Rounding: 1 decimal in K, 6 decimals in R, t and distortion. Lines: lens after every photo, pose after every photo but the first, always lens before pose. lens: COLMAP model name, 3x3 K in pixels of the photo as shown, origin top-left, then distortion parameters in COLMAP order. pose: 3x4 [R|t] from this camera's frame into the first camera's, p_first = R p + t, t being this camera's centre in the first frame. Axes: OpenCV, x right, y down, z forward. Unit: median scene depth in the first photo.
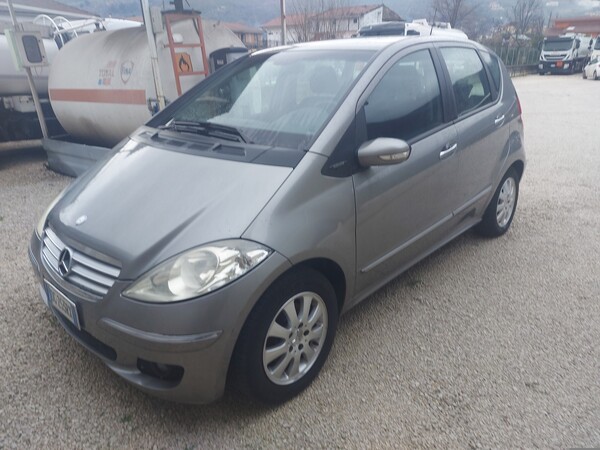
lens RADIAL K [[422.7, 0, 302.2], [0, 422.7, 222.6], [0, 0, 1]] dist [0.094684, -0.096826]
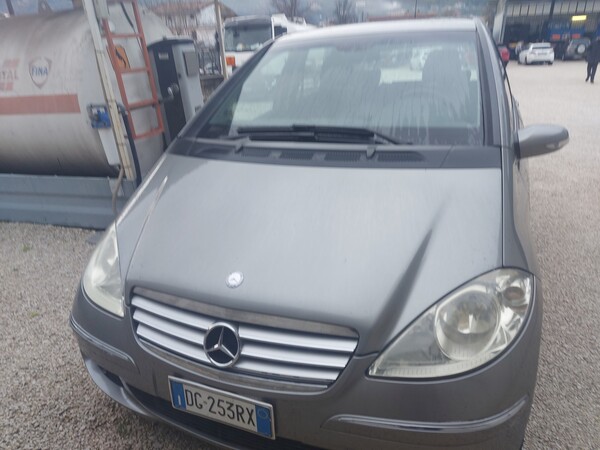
lens RADIAL K [[426.9, 0, 300.1], [0, 426.9, 226.4], [0, 0, 1]] dist [0.097081, -0.100971]
pose [[0.941185, -0.144373, 0.305494, -0.256413], [0.141747, 0.989421, 0.030886, -0.039989], [-0.306722, 0.014233, 0.951693, 0.132107]]
